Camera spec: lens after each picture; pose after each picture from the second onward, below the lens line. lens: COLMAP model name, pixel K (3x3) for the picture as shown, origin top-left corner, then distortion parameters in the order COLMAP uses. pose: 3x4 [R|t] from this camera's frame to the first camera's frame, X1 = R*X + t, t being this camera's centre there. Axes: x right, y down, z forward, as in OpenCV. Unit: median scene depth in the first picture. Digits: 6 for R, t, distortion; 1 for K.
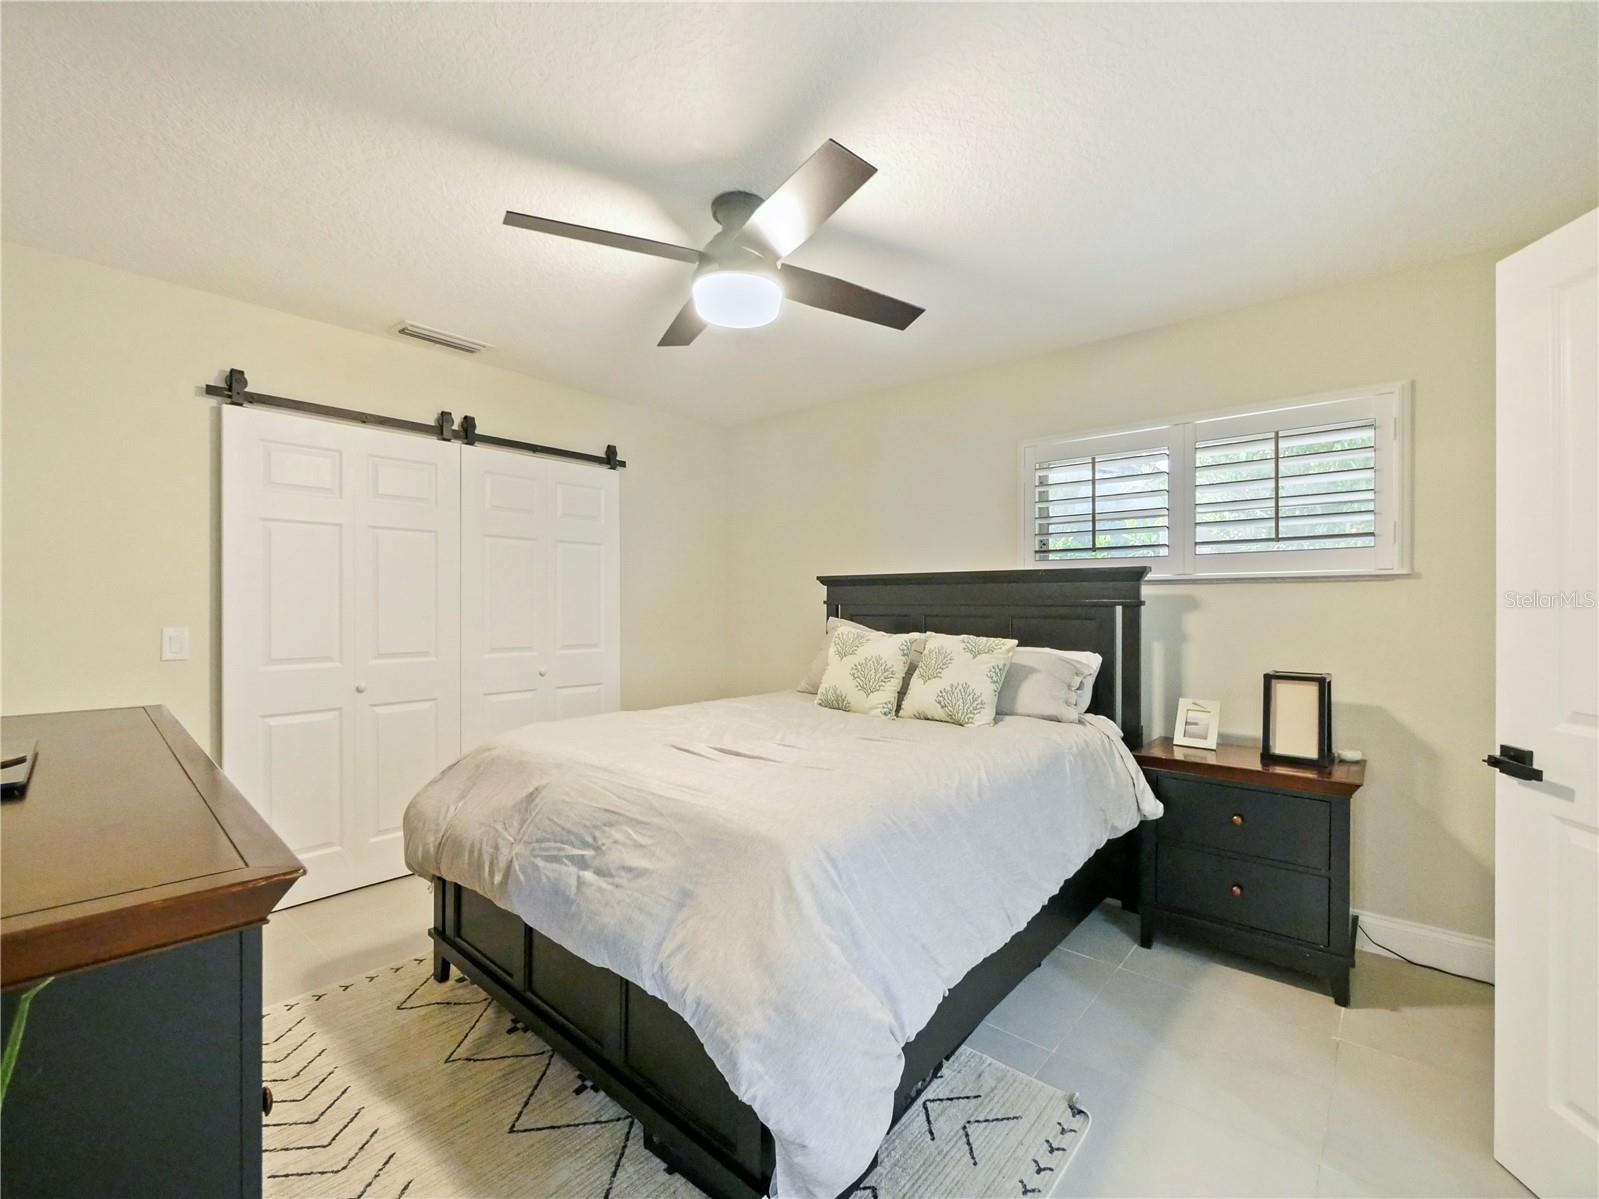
lens RADIAL K [[715.5, 0, 798.8], [0, 715.5, 608.6], [0, 0, 1]] dist [-0.000881, 0.000140]
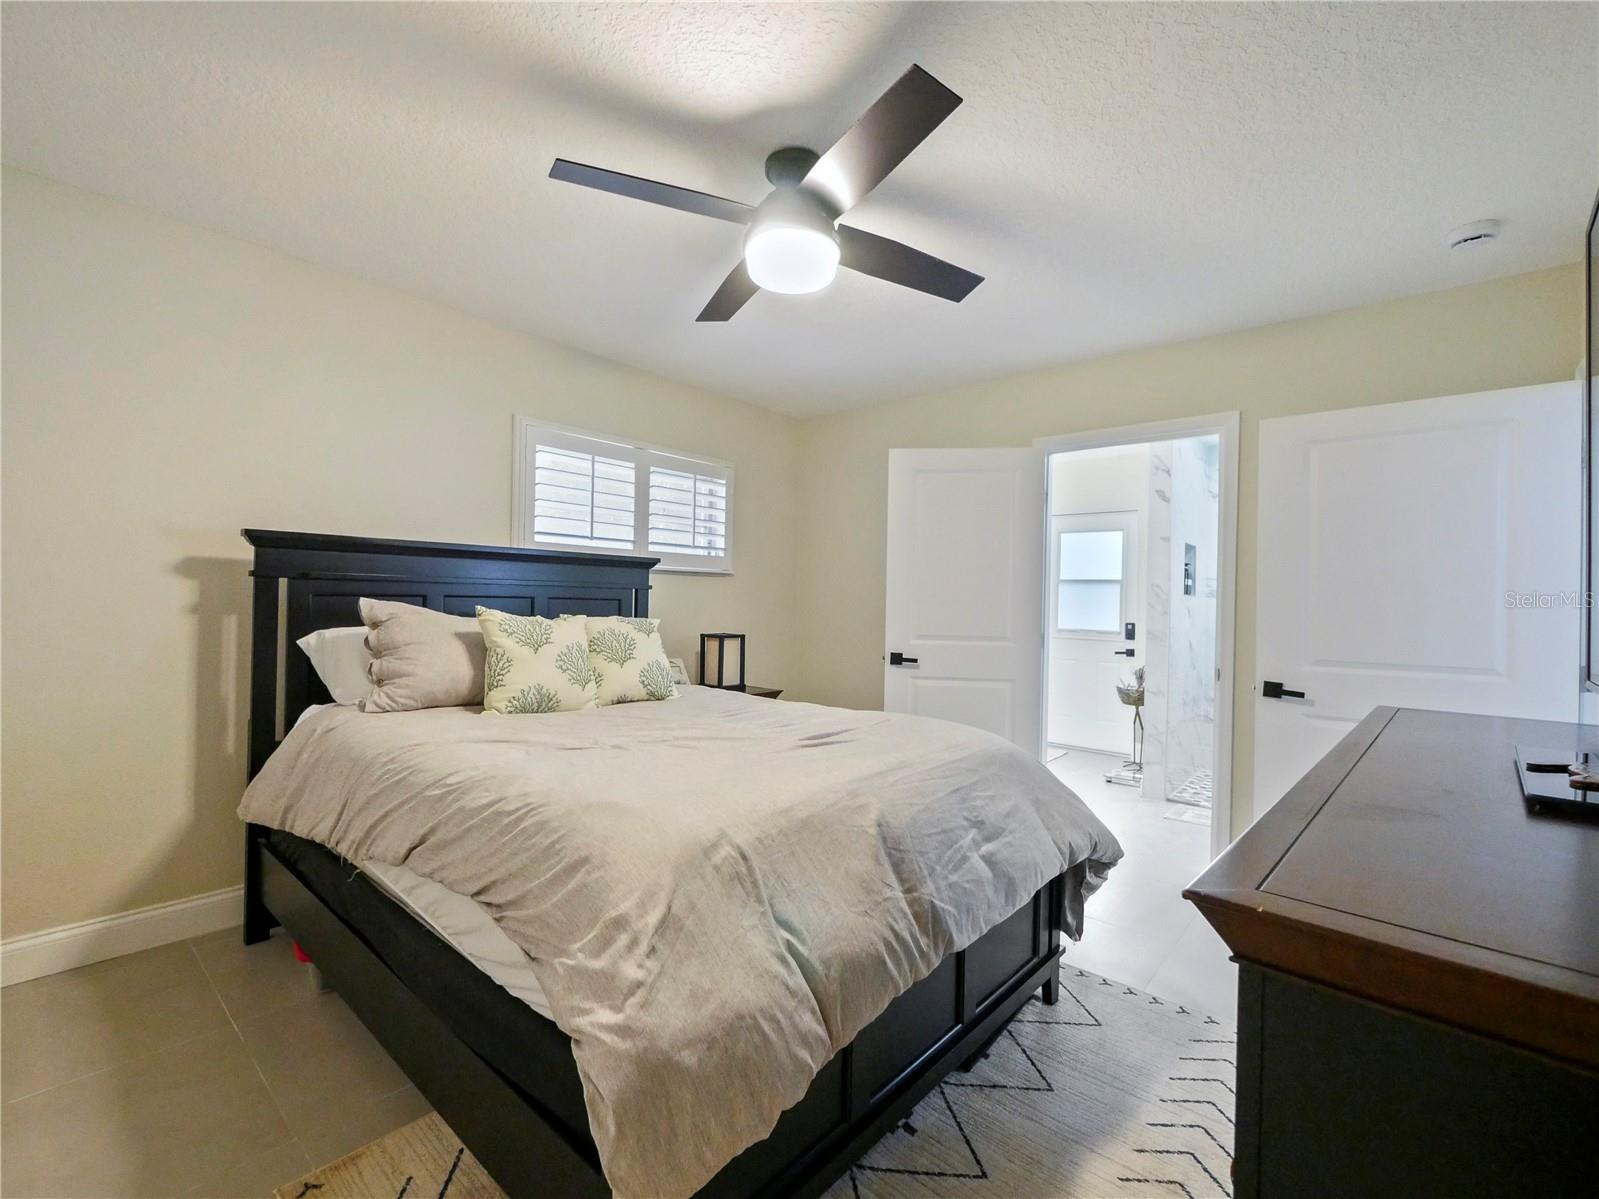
lens RADIAL K [[715.5, 0, 790.9], [0, 715.5, 595.8], [0, 0, 1]] dist [-0.000881, 0.000140]
pose [[-0.015725, 0.001269, 0.999876, -0.866159], [-0.015772, 0.999874, -0.001517, 0.006719], [-0.999752, -0.015794, -0.015703, 0.848110]]
